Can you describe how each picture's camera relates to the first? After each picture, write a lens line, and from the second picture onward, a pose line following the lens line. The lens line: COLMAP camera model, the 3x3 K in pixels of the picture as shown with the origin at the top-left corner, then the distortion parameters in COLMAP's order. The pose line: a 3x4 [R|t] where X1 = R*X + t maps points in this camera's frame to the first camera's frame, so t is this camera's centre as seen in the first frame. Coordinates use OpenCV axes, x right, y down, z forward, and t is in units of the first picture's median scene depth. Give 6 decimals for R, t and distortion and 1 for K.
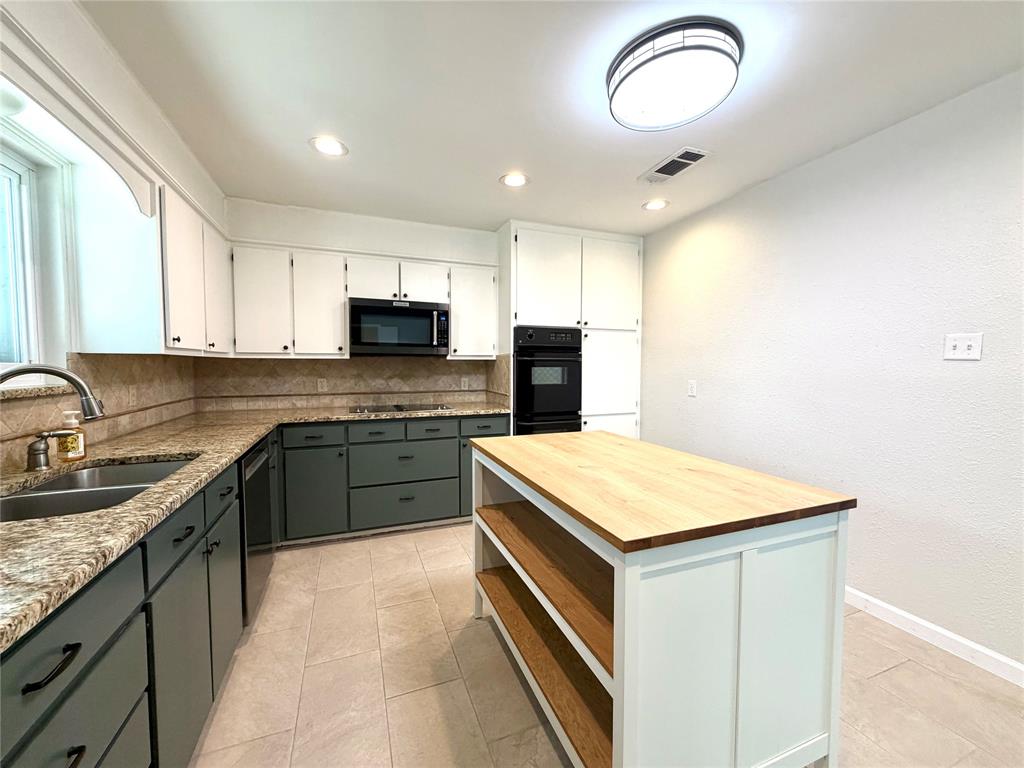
lens RADIAL K [[409.6, 0, 510.5], [0, 409.6, 383.8], [0, 0, 1]] dist [0.000597, -0.000168]
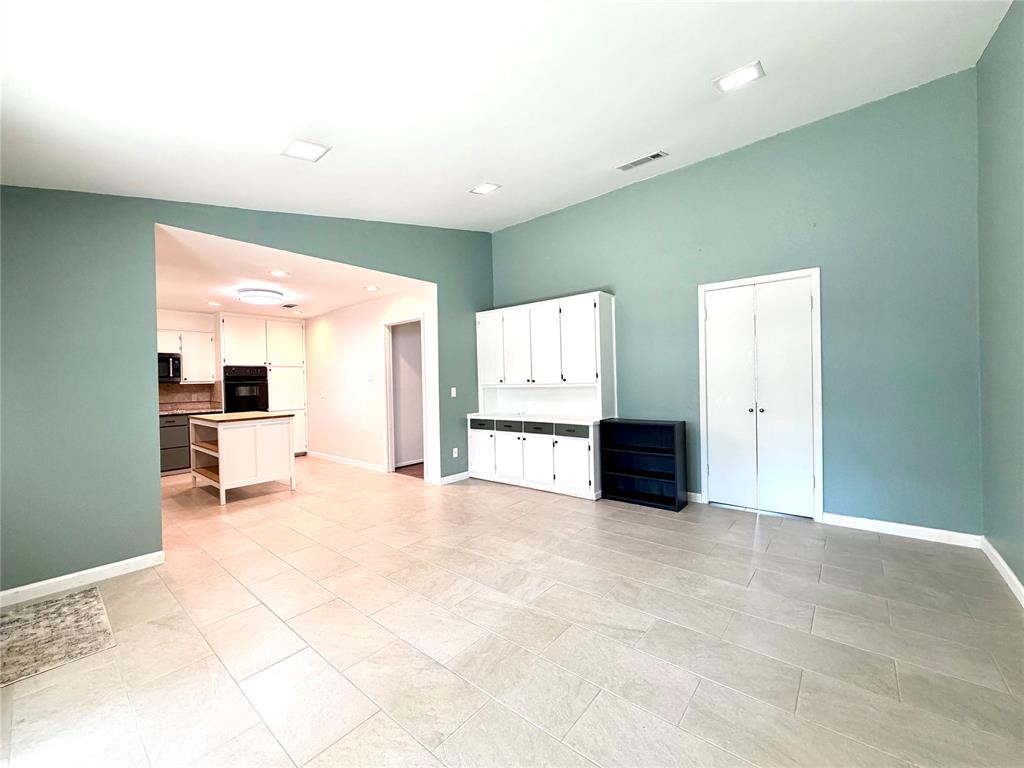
lens RADIAL K [[409.6, 0, 511.7], [0, 409.6, 384.9], [0, 0, 1]] dist [0.000597, -0.000168]
pose [[0.877464, -0.026982, 0.478883, 0.294051], [0.047655, 0.998381, -0.031065, 0.078726], [-0.477269, 0.050080, 0.877329, -1.435226]]
